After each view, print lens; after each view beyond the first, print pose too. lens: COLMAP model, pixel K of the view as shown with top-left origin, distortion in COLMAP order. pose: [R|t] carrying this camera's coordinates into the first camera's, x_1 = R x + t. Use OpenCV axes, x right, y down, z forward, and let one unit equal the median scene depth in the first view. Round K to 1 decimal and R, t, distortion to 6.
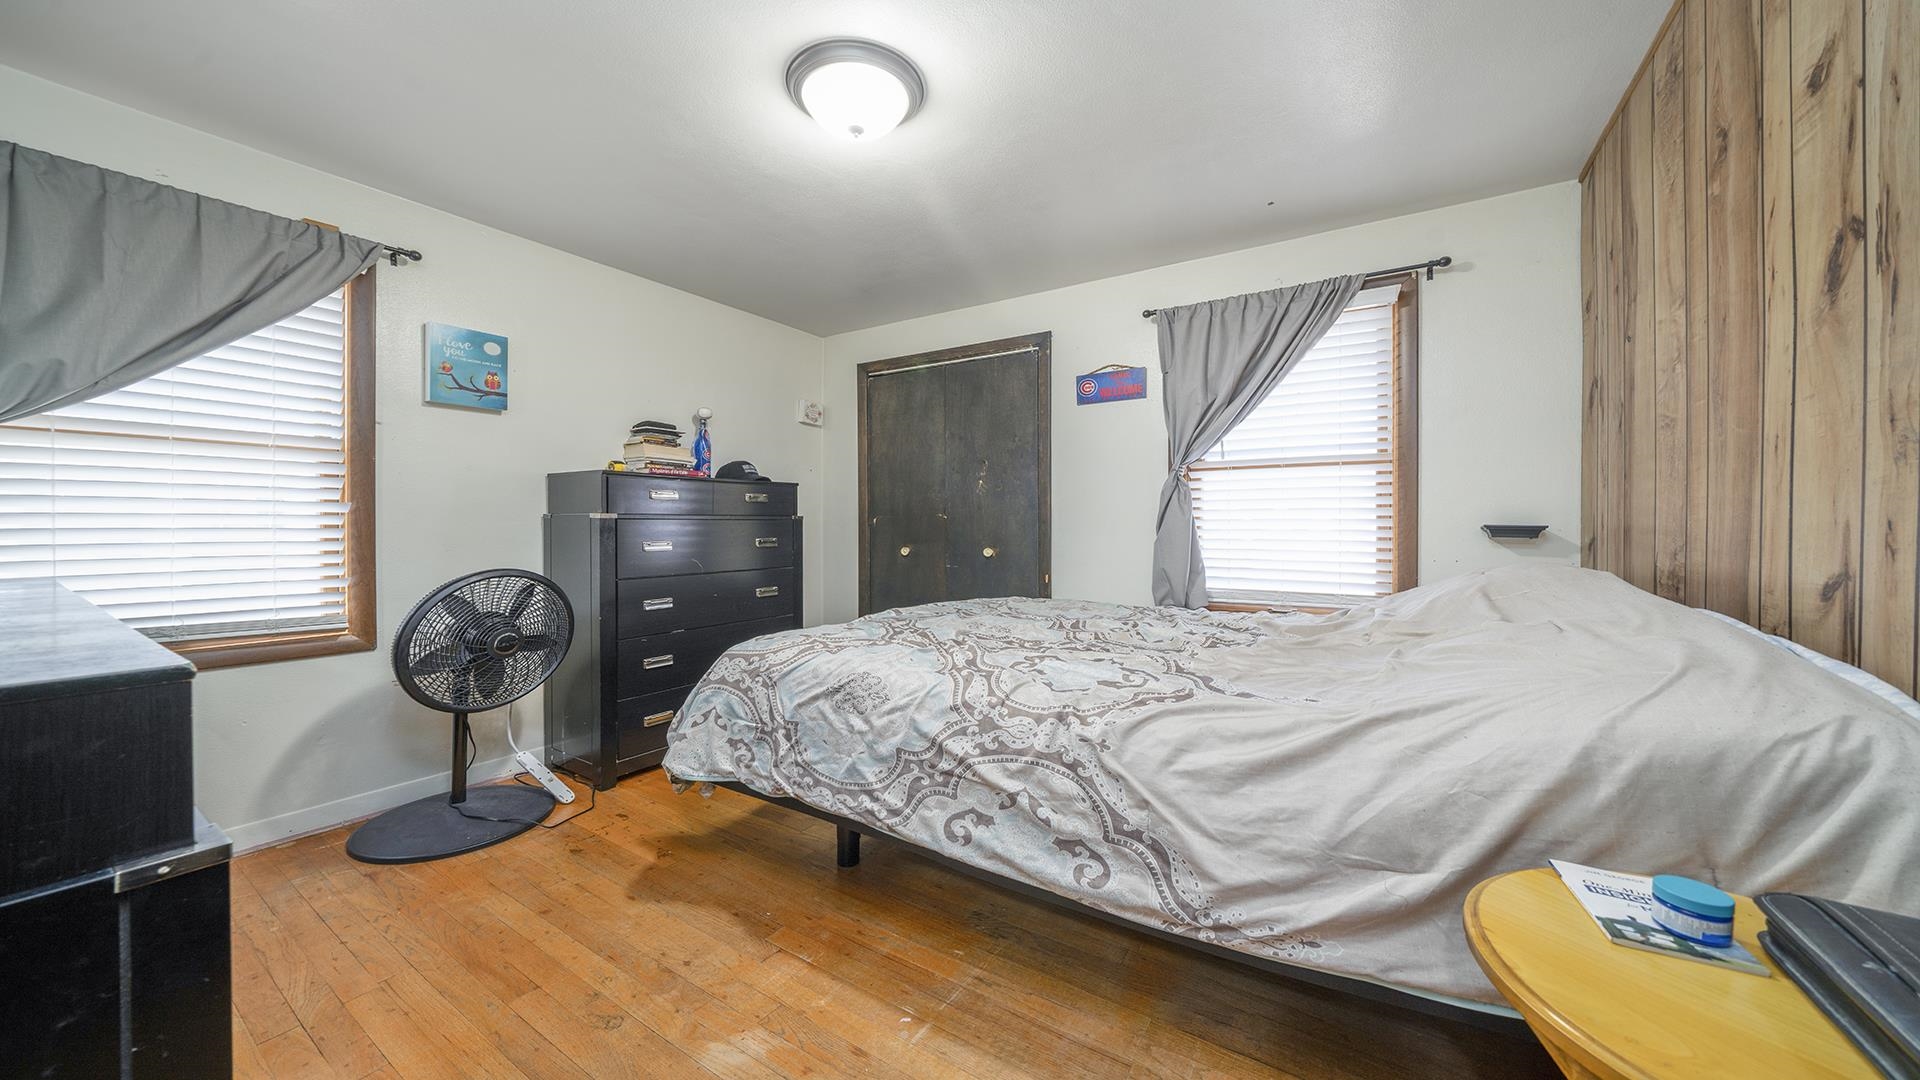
lens RADIAL K [[651.0, 0, 960.0], [0, 651.0, 540.0], [0, 0, 1]] dist [-0.008050, 0.000044]
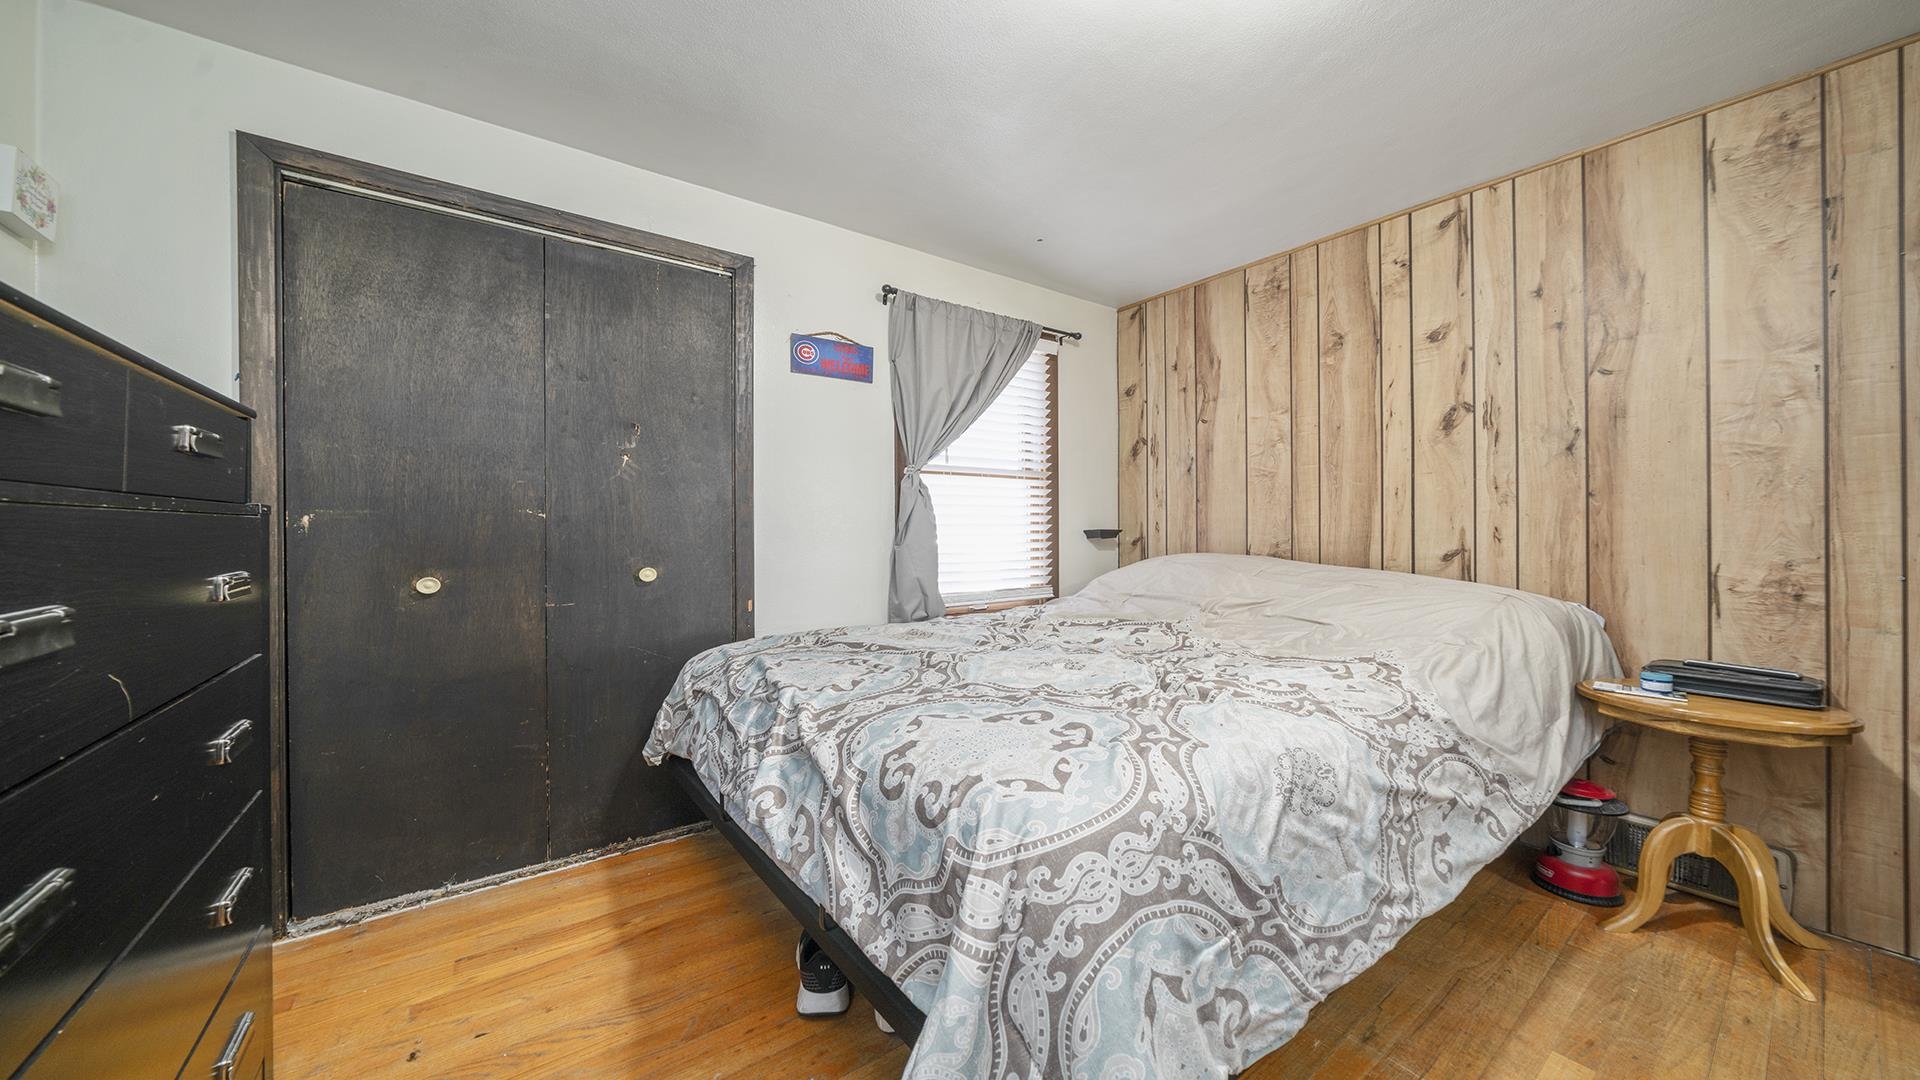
lens RADIAL K [[651.0, 0, 960.0], [0, 651.0, 540.0], [0, 0, 1]] dist [-0.008050, 0.000044]
pose [[0.359902, -0.015459, 0.932862, -0.587630], [0.022640, 0.999713, 0.007832, -0.016860], [-0.932715, 0.018301, 0.360149, 0.705929]]
